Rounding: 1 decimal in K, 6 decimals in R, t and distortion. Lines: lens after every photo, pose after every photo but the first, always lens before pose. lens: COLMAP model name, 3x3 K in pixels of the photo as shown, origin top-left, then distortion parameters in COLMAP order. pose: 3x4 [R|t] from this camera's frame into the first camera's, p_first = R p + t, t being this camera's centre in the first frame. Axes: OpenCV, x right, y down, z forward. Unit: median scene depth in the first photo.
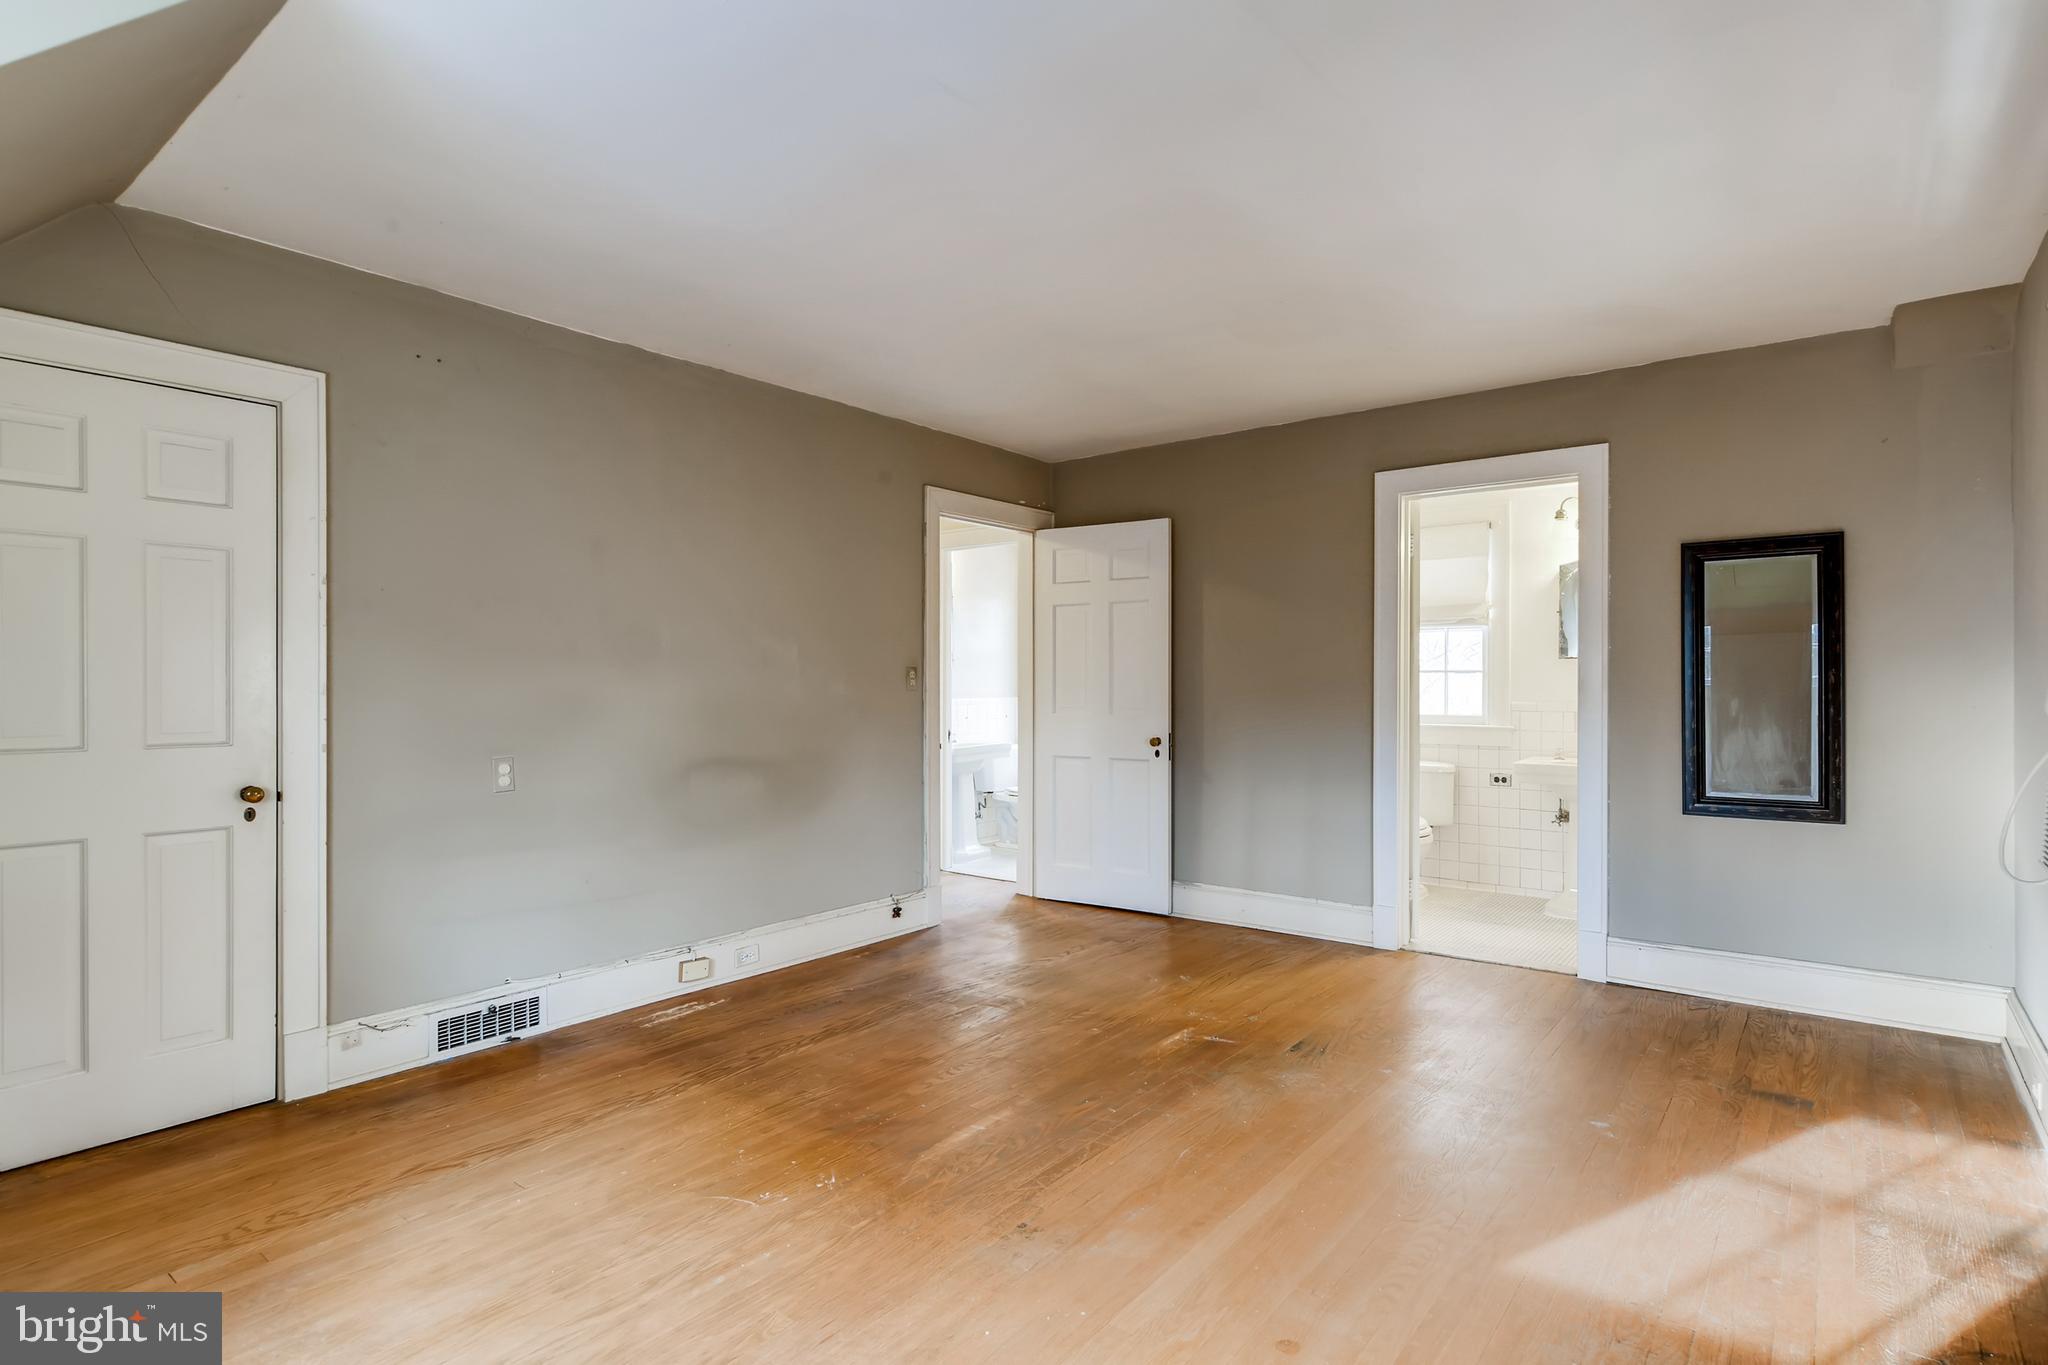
lens RADIAL K [[1042.4, 0, 1031.1], [0, 1042.4, 682.7], [0, 0, 1]] dist [-0.001593, 0.001606]
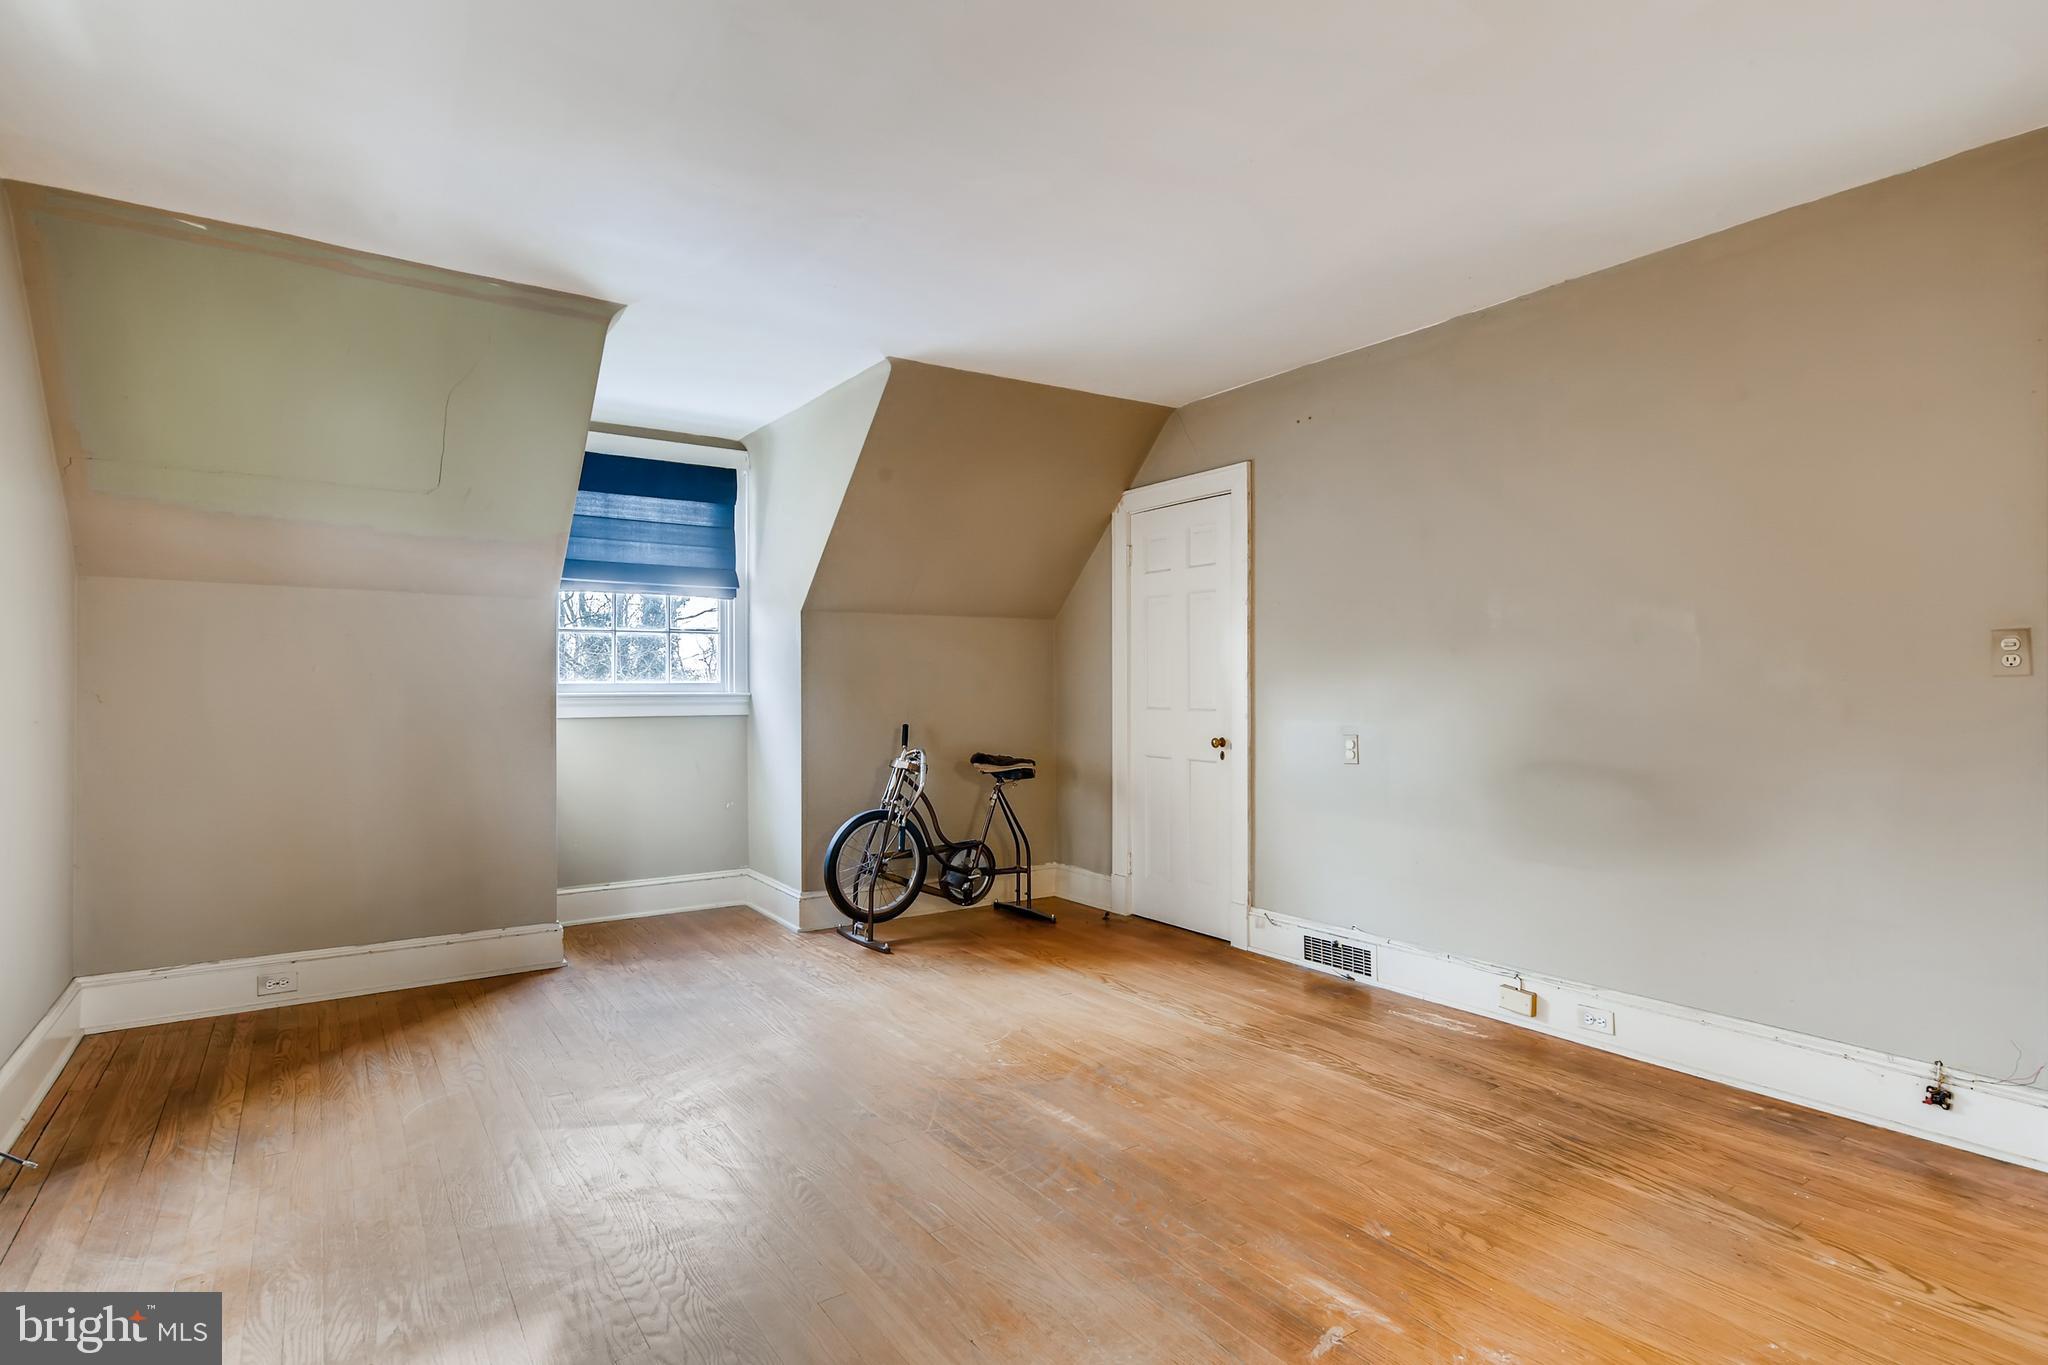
lens RADIAL K [[1042.4, 0, 1038.4], [0, 1042.4, 683.5], [0, 0, 1]] dist [-0.001593, 0.001606]
pose [[-0.290272, 0.001153, -0.956943, 0.760221], [0.000933, 0.999999, 0.000922, 0.014122], [0.956944, -0.000625, -0.290273, 1.070843]]
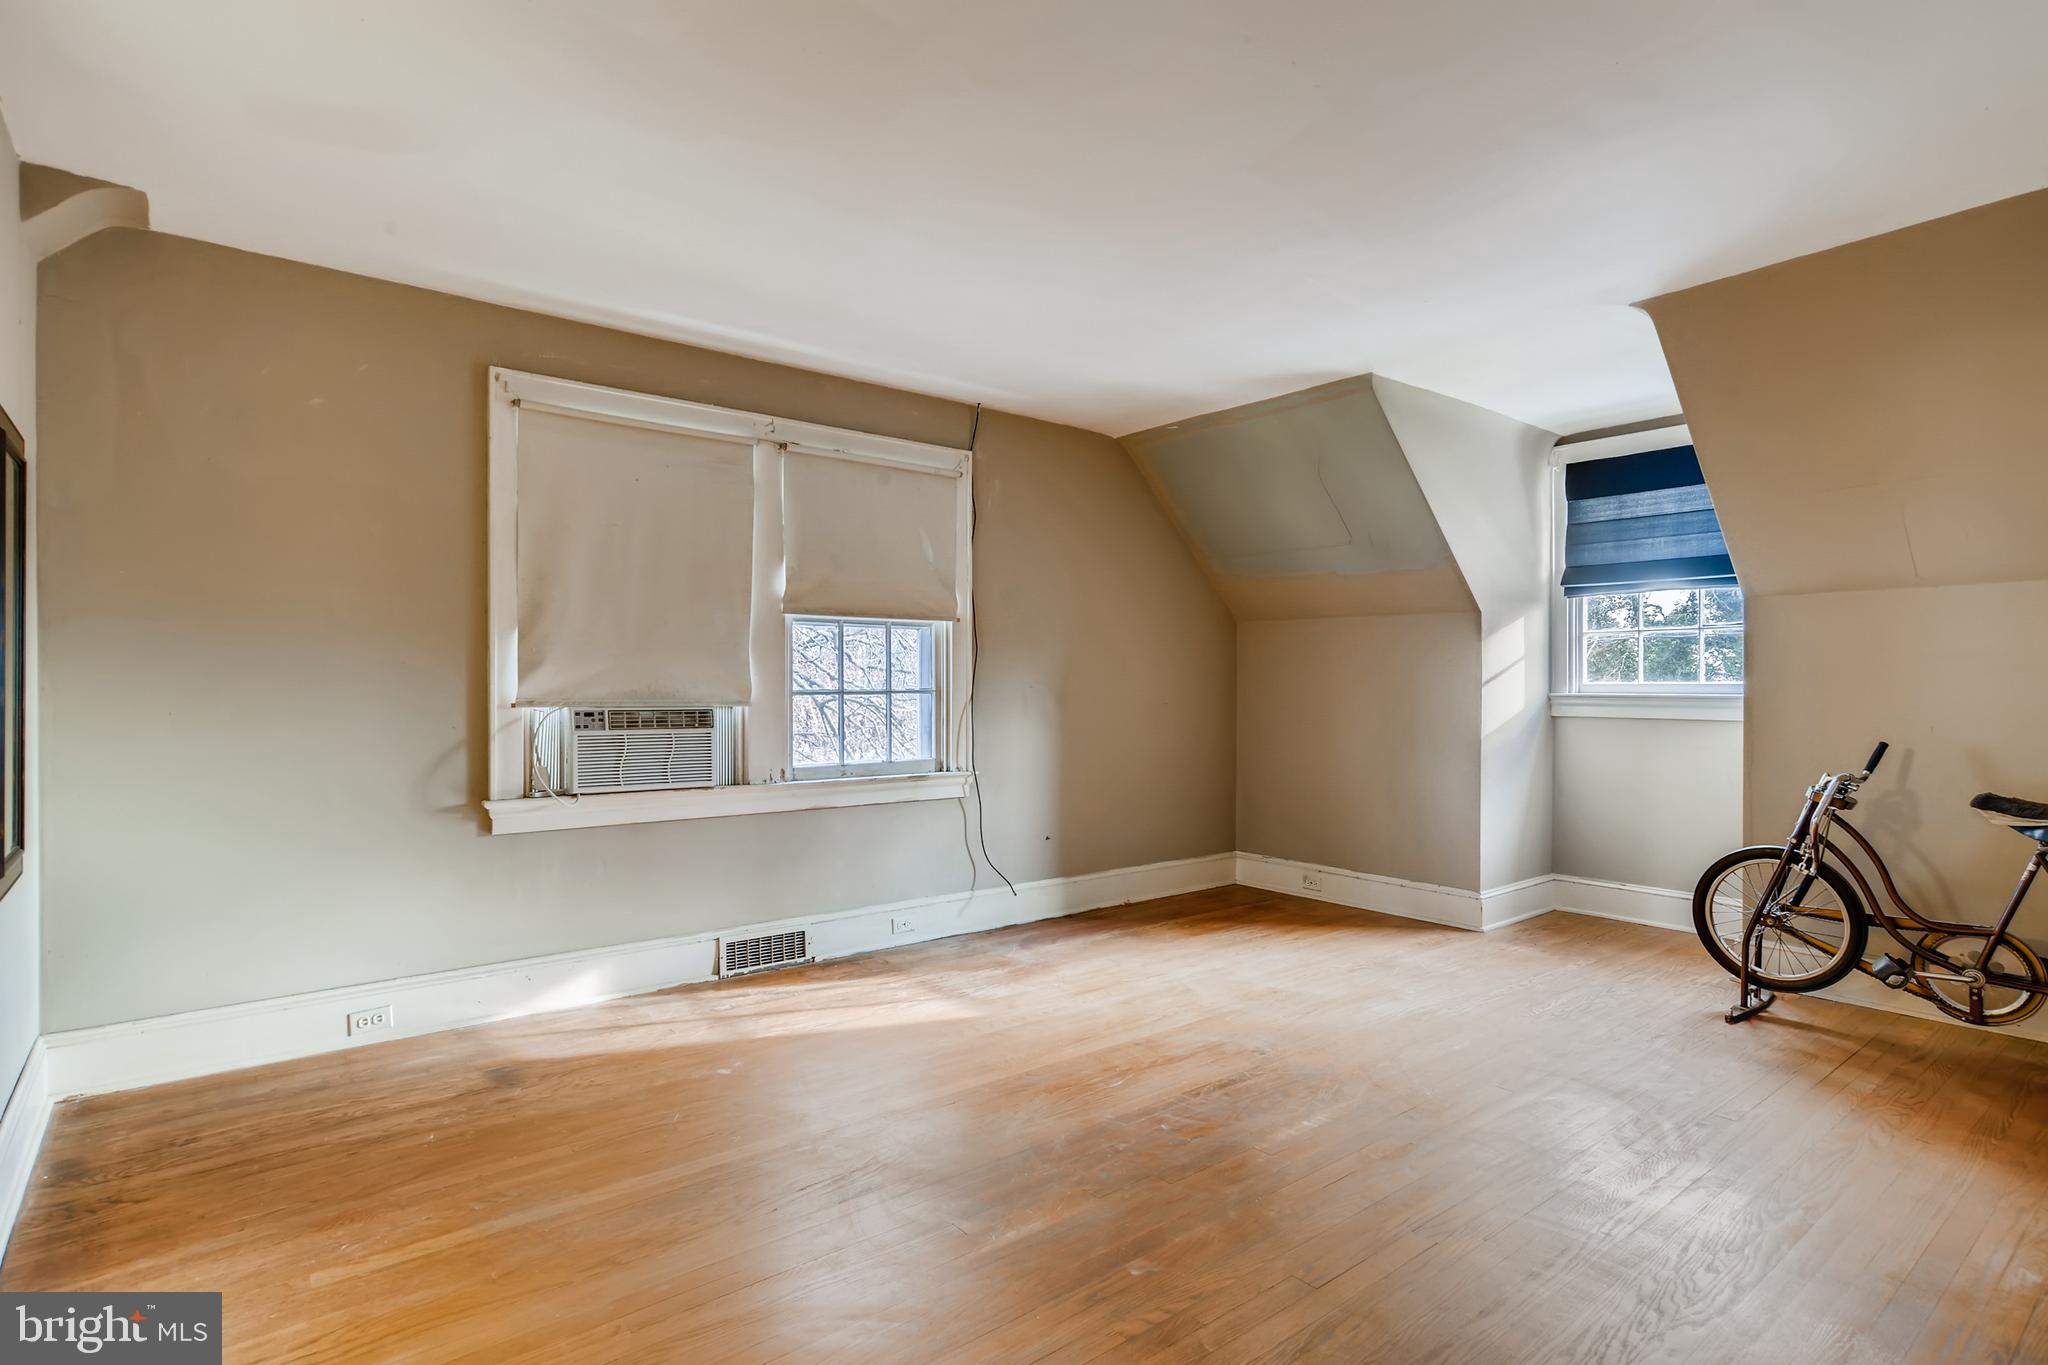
lens RADIAL K [[1042.4, 0, 1036.1], [0, 1042.4, 680.1], [0, 0, 1]] dist [-0.001593, 0.001606]
pose [[-0.976280, 0.000437, 0.216510, -0.010618], [-0.000009, 0.999998, -0.002059, 0.012095], [-0.216511, -0.002012, -0.976278, 1.708402]]
